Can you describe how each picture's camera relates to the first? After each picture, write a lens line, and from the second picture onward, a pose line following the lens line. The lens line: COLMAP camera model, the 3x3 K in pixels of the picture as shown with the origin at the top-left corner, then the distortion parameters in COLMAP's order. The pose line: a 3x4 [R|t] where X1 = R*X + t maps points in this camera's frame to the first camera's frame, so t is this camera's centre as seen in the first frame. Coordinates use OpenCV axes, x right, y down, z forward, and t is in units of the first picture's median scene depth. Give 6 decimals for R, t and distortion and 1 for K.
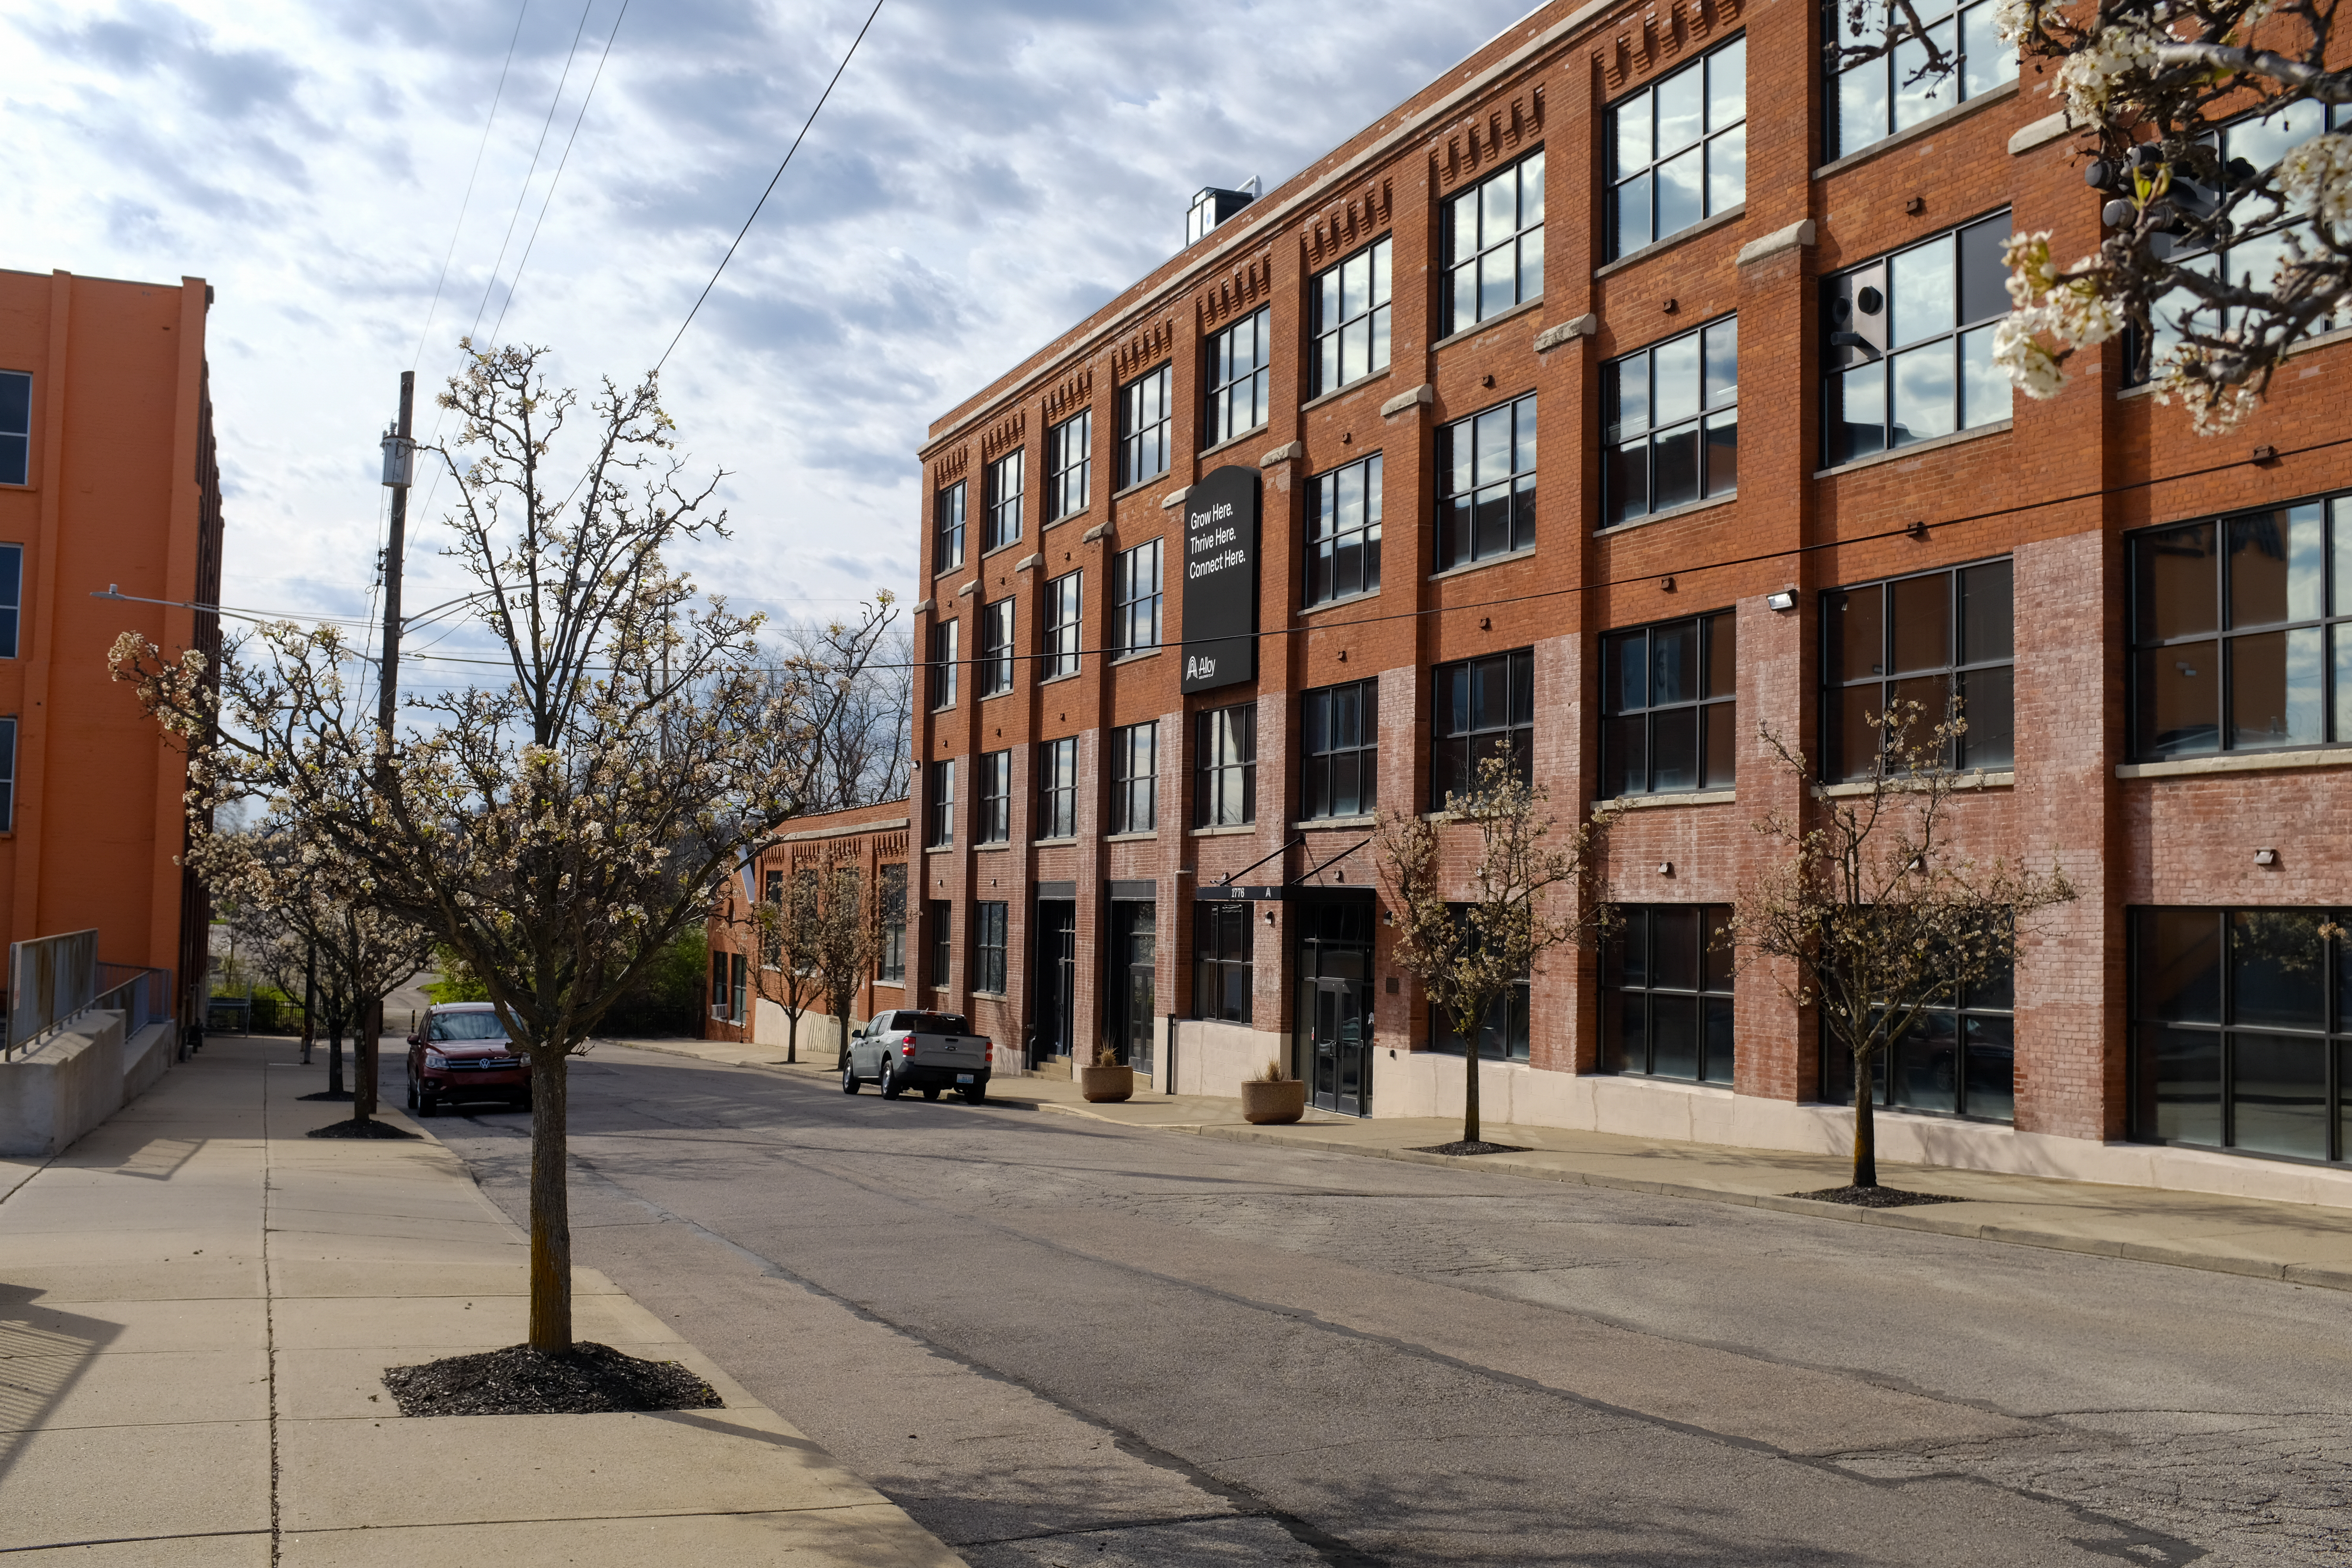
lens RADIAL K [[3370.3, 0, 1176.0], [0, 3370.3, 784.0], [0, 0, 1]] dist [0.000661, 0.054186]
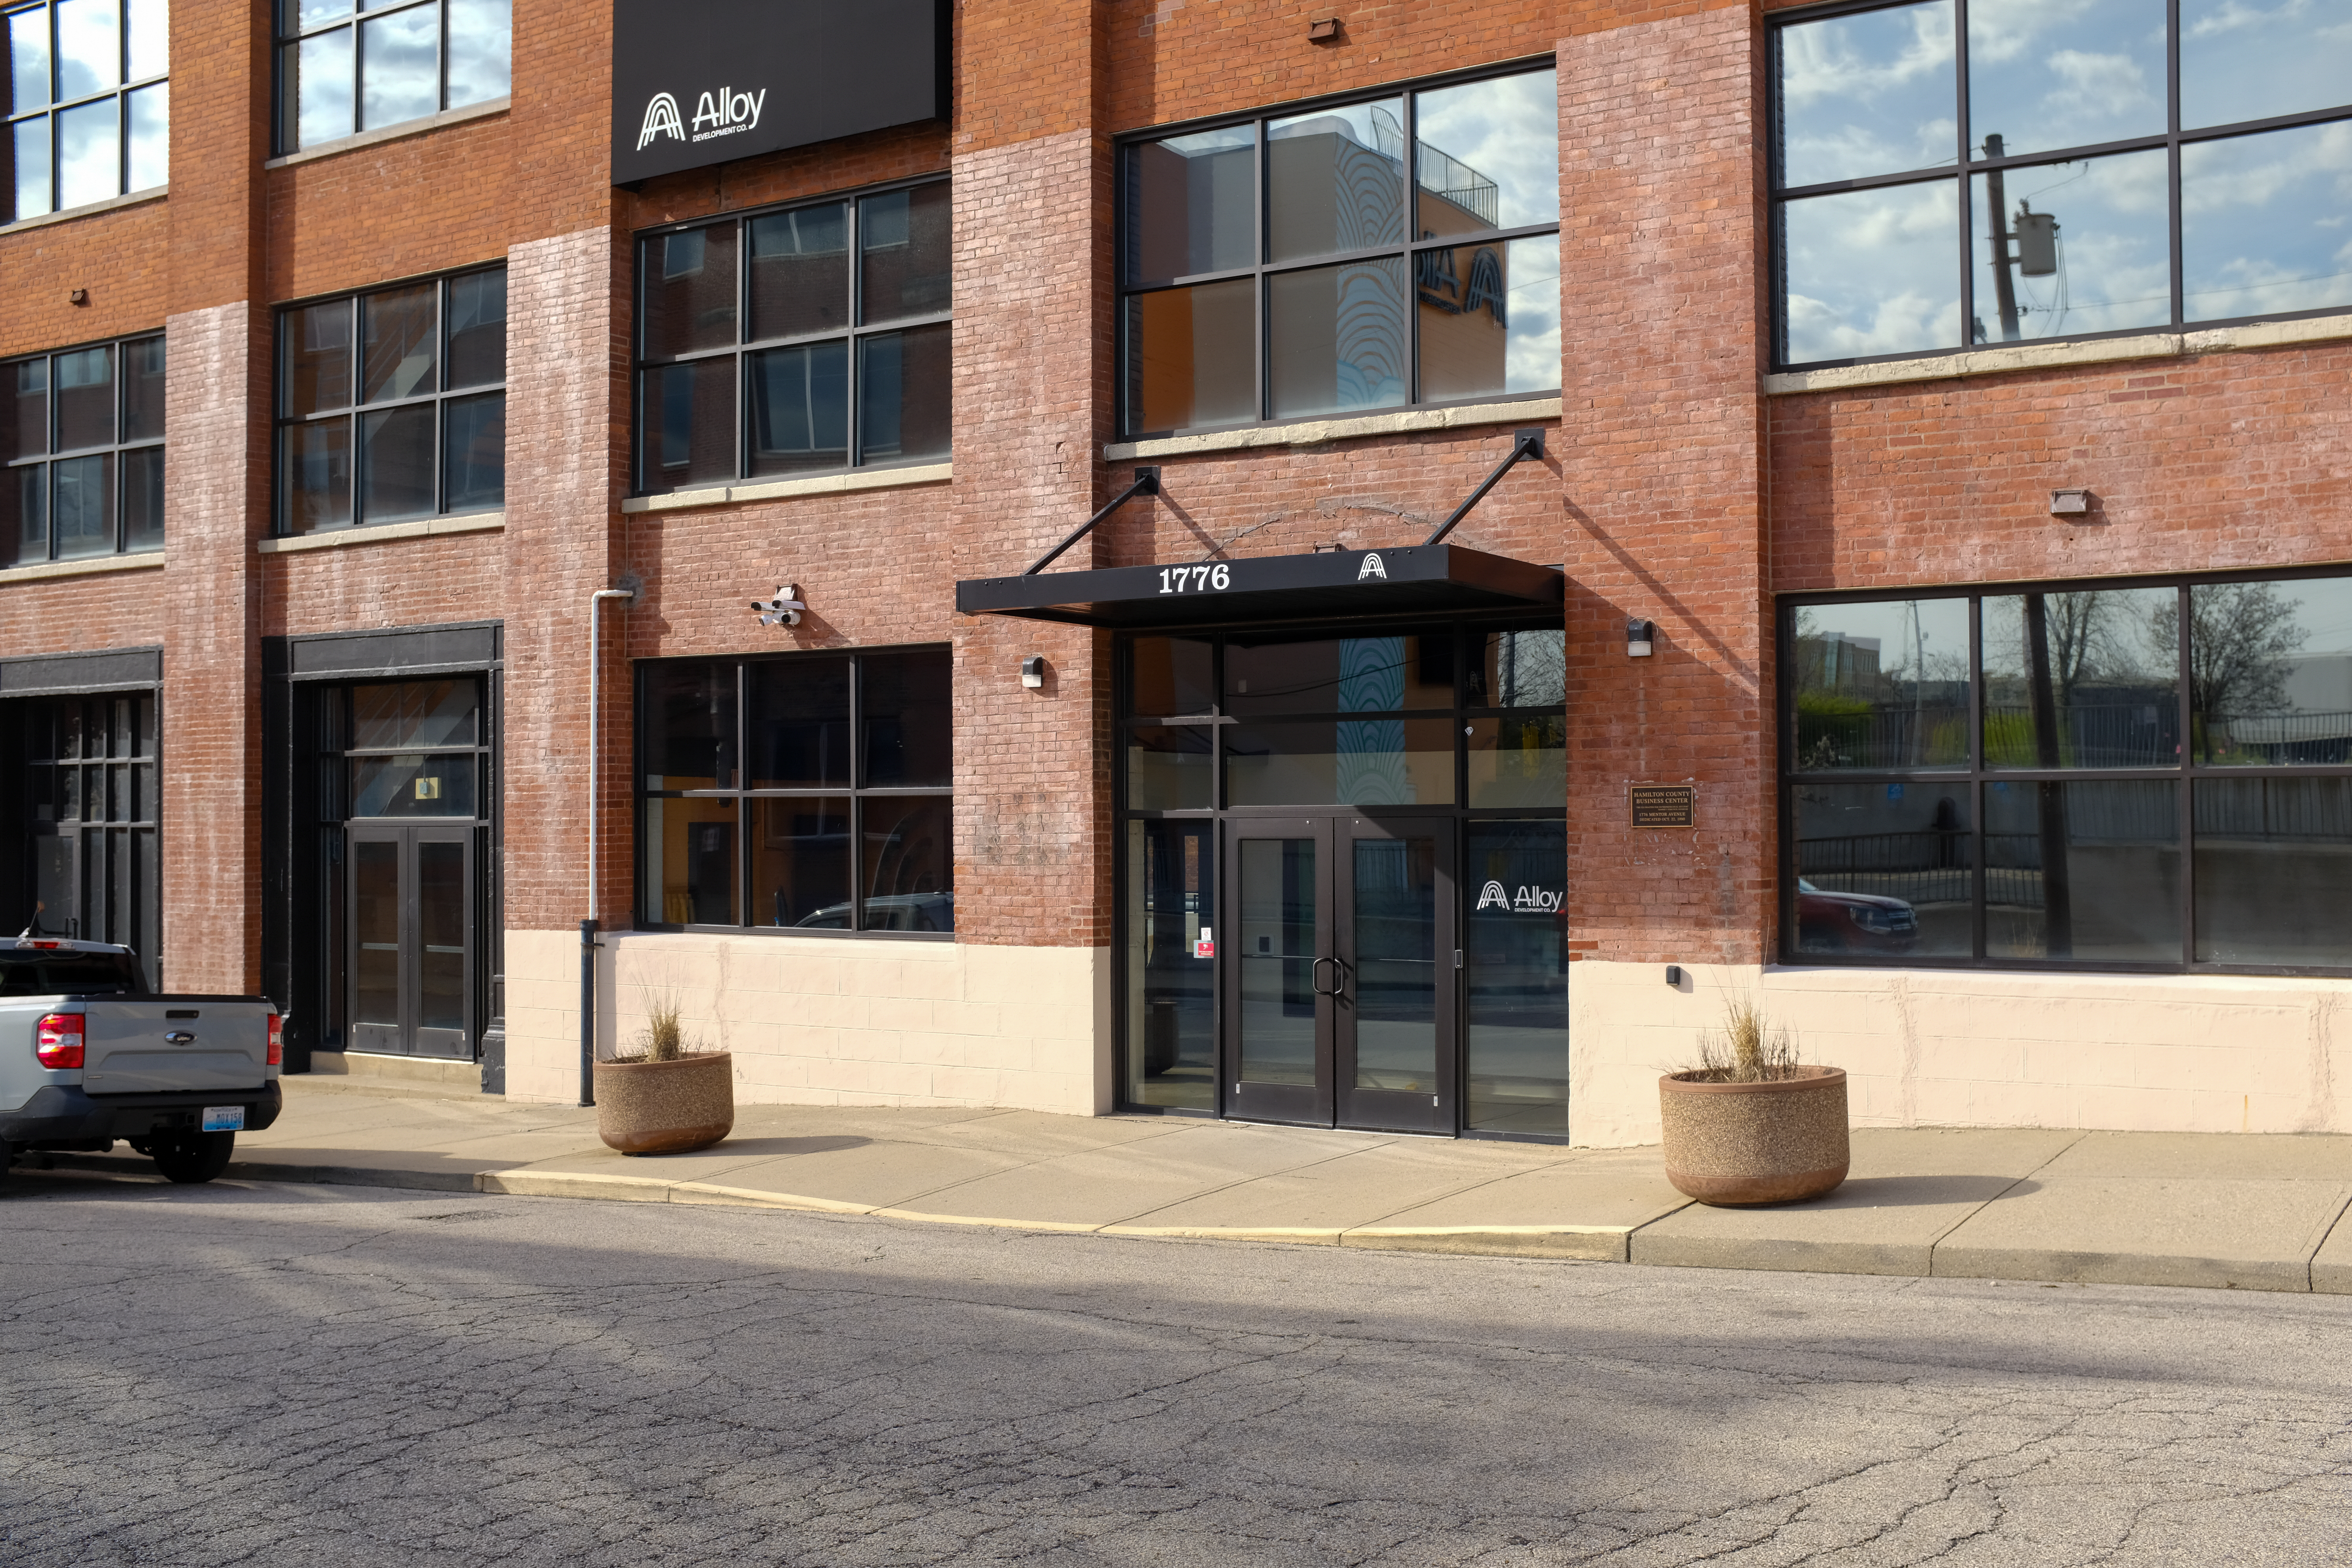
lens RADIAL K [[3370.3, 0, 1176.0], [0, 3370.3, 784.0], [0, 0, 1]] dist [0.000661, 0.054186]
pose [[0.862034, -0.076718, 0.501011, -0.110491], [0.043365, 0.996017, 0.077903, 0.013494], [-0.504992, -0.045429, 0.861928, 0.400952]]
